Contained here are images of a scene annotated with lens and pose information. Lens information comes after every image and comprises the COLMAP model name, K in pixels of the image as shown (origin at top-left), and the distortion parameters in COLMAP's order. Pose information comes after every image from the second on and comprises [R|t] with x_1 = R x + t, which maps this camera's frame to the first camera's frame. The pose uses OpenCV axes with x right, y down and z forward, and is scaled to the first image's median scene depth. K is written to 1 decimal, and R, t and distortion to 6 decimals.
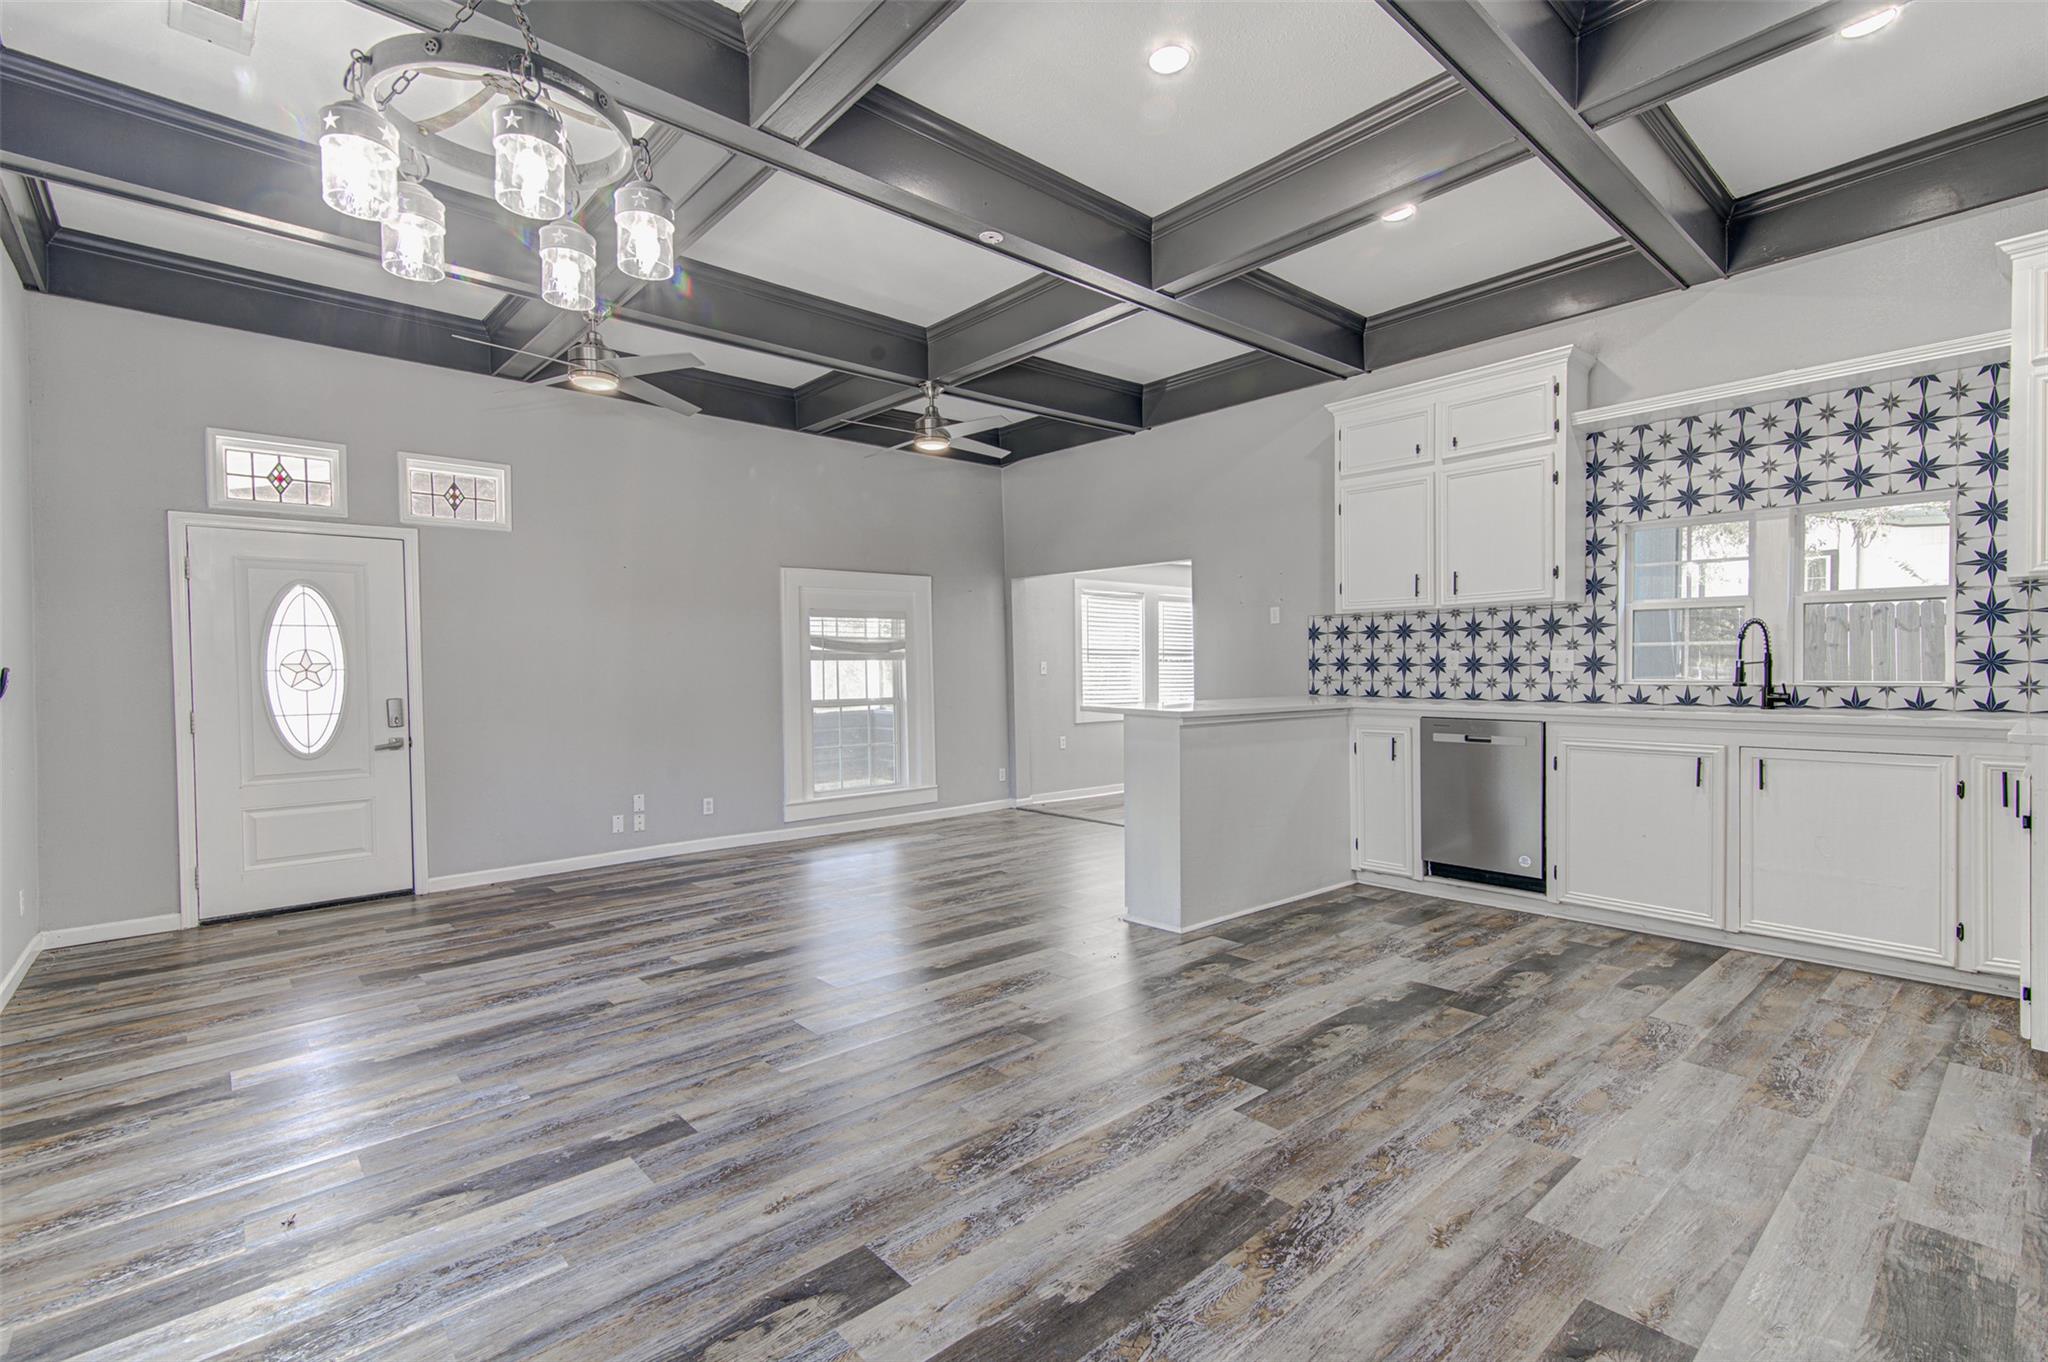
lens RADIAL K [[939.3, 0, 1029.8], [0, 939.3, 680.9], [0, 0, 1]] dist [0.014461, -0.000643]
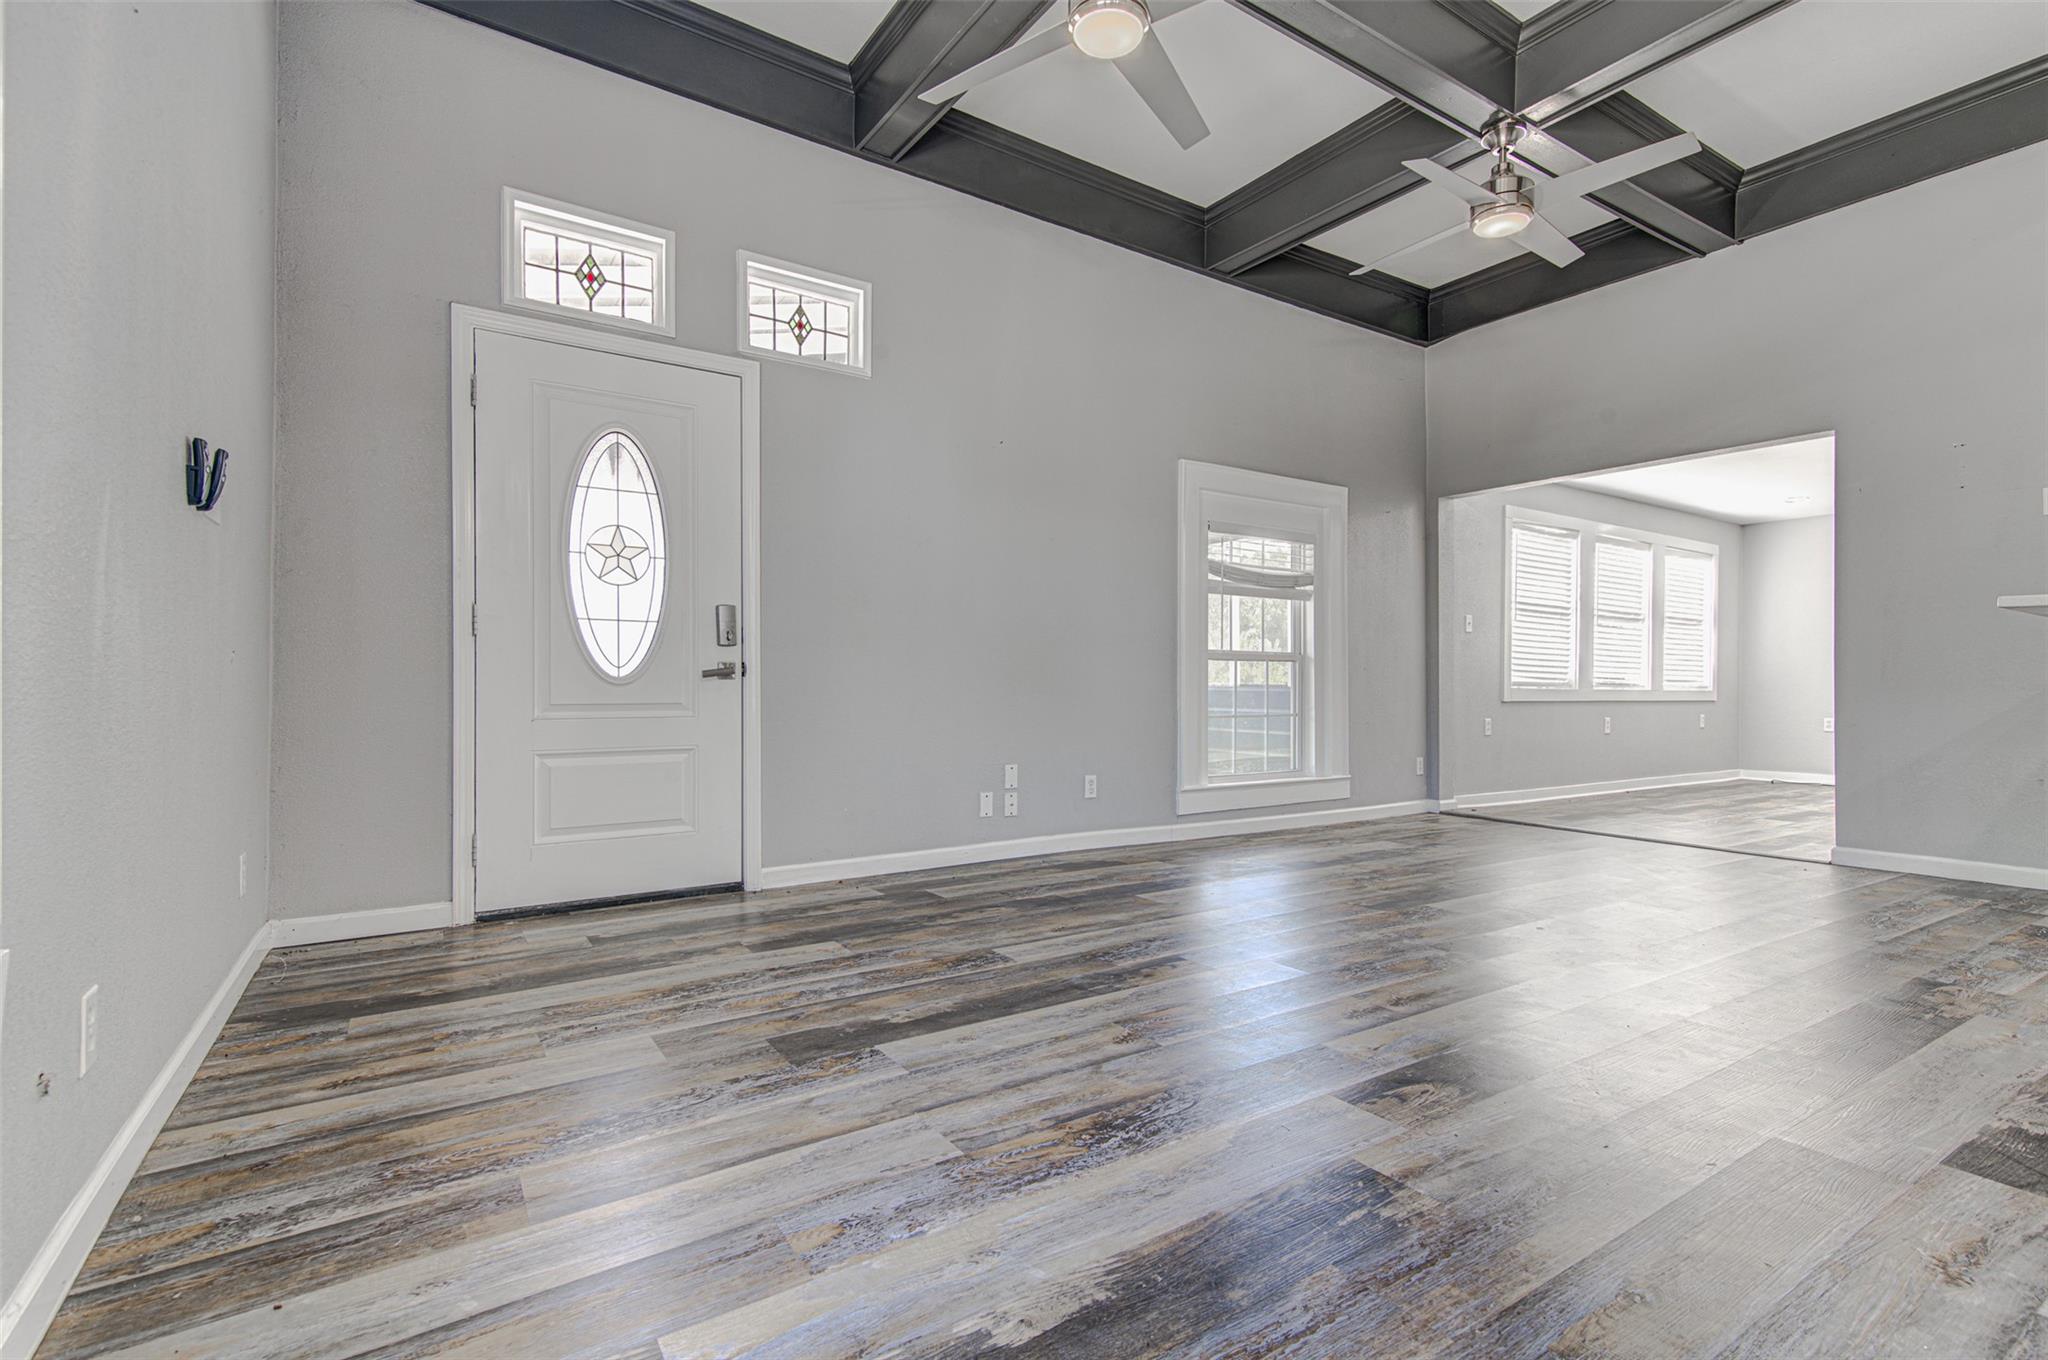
lens RADIAL K [[953.7, 0, 1024.0], [0, 953.7, 680.0], [0, 0, 1]] dist [0.017274, -0.000401]
pose [[0.988052, 0.016123, -0.153277, -0.359886], [-0.018853, 0.999688, -0.016379, 0.083537], [0.152965, 0.019073, 0.988048, 0.355977]]
